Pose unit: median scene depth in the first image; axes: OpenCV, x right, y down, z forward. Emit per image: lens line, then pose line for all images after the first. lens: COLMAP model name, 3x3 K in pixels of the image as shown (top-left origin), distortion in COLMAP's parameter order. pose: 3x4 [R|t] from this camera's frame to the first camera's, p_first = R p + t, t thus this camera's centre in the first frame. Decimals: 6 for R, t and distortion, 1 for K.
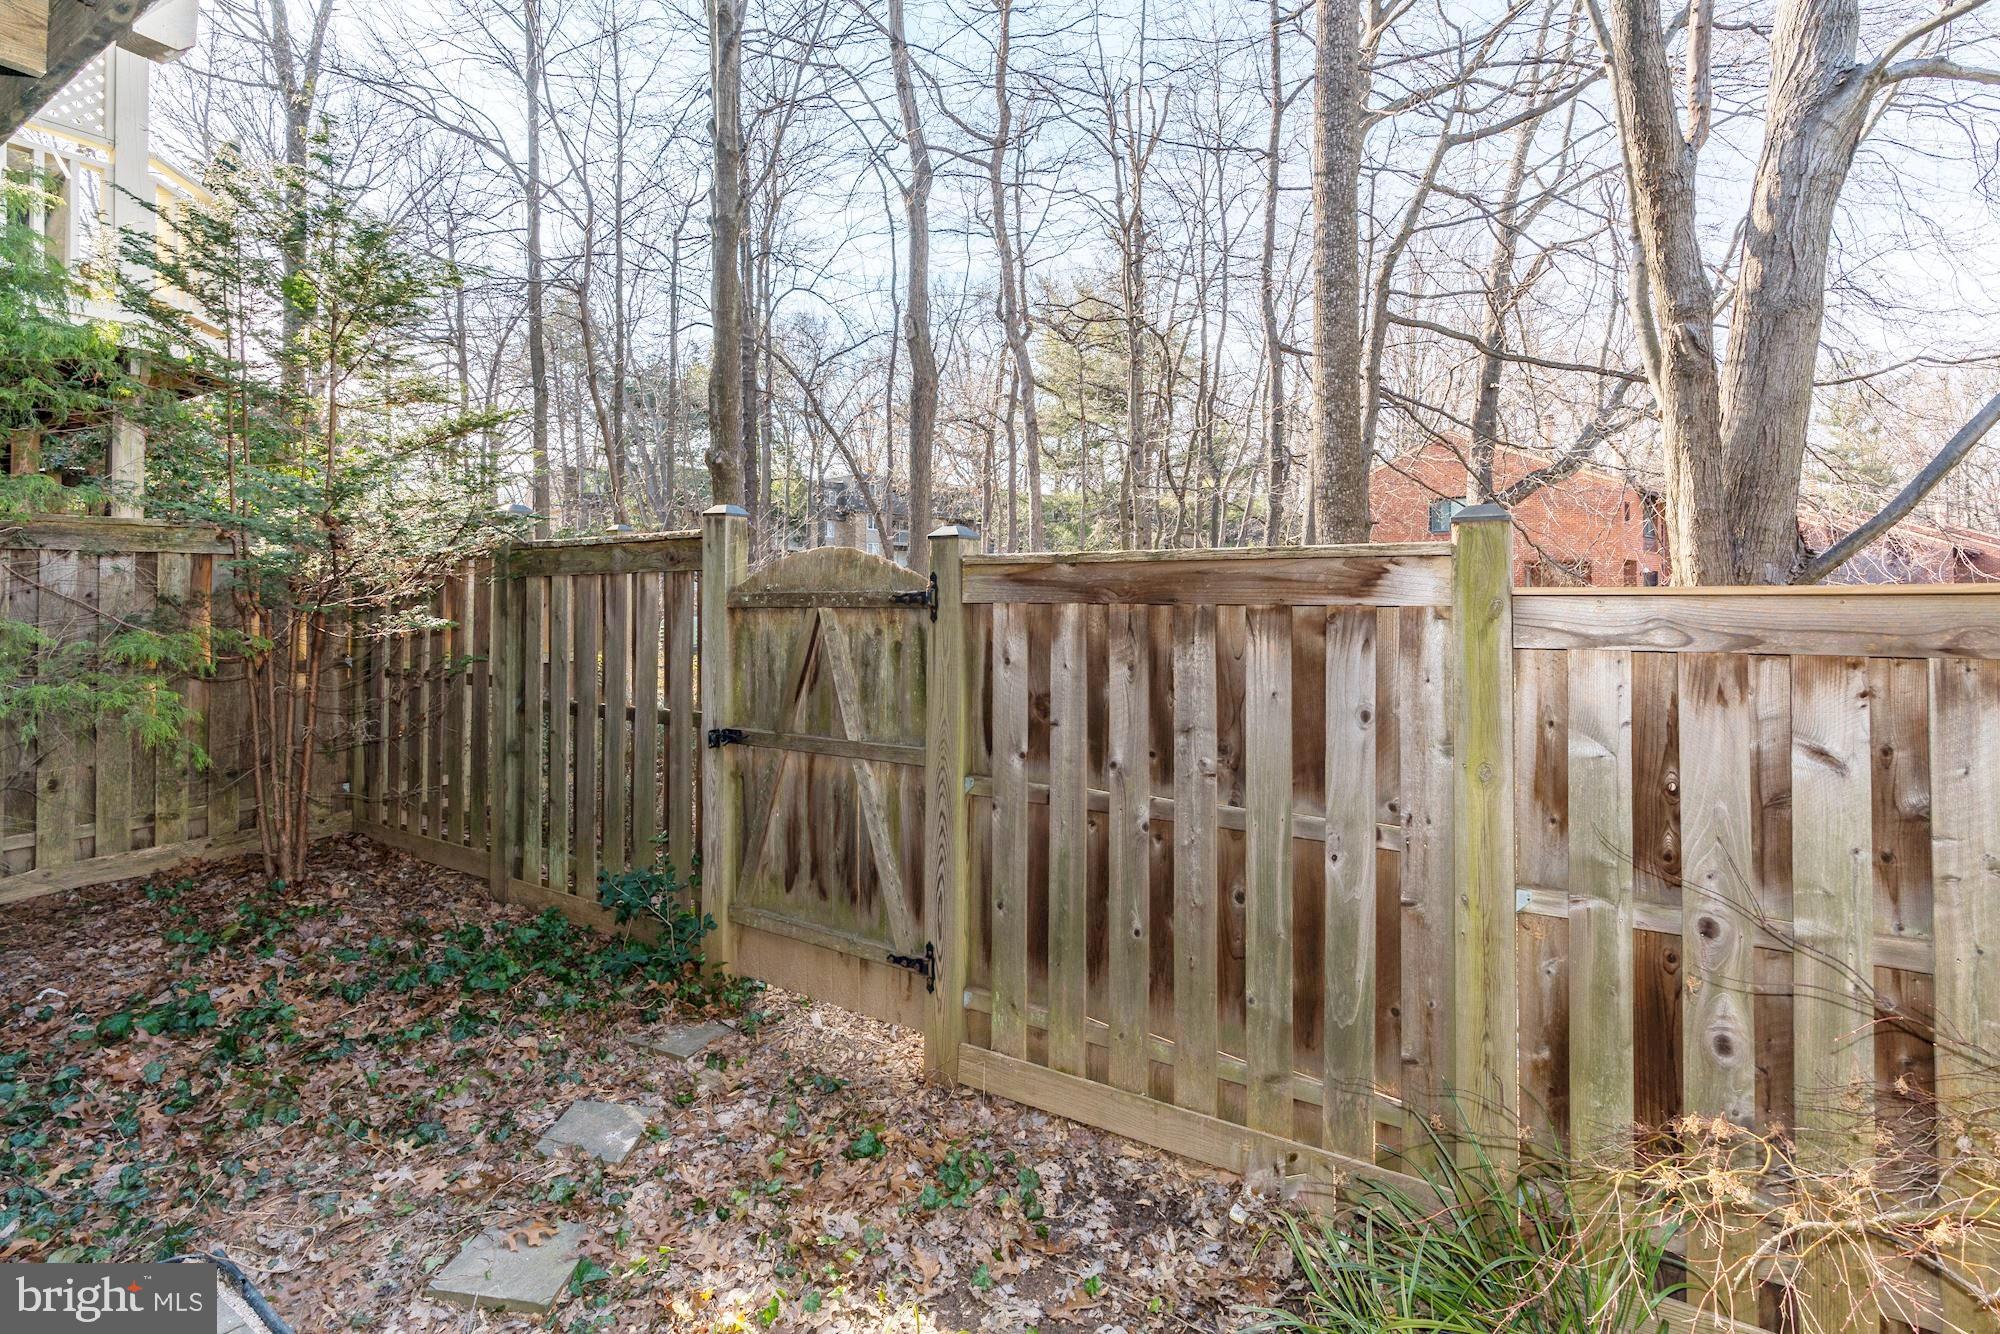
lens RADIAL K [[916.7, 0, 1021.2], [0, 916.7, 583.4], [0, 0, 1]] dist [-0.000207, 0.003457]
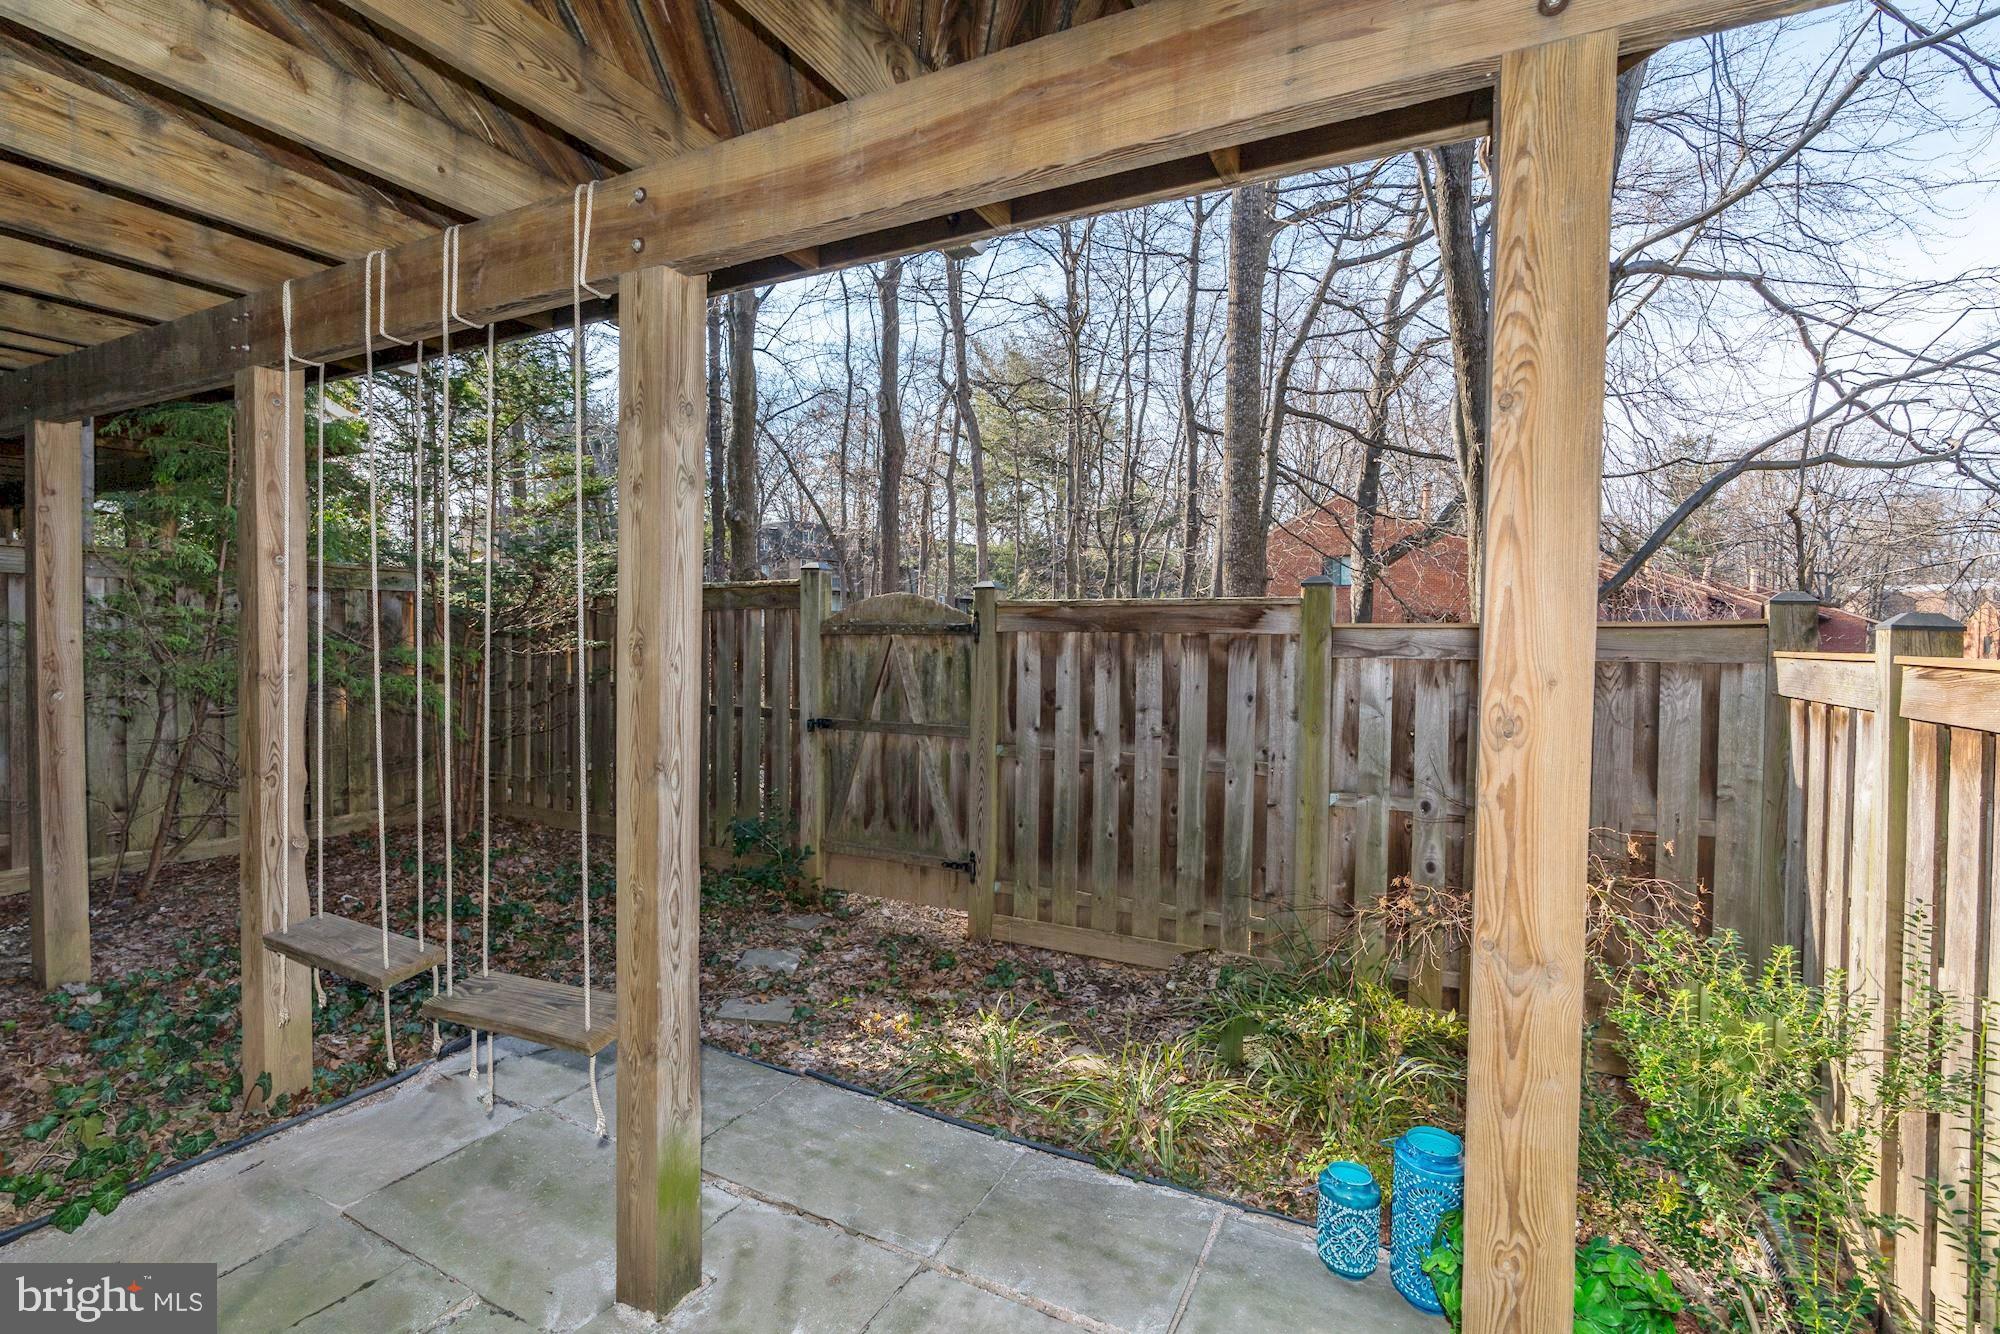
lens RADIAL K [[916.7, 0, 997.6], [0, 916.7, 659.6], [0, 0, 1]] dist [-0.000207, 0.003457]
pose [[0.997368, 0.010723, 0.071705, -0.168316], [-0.013001, 0.999423, 0.031380, 0.019763], [-0.071327, -0.032230, 0.996932, -0.517386]]
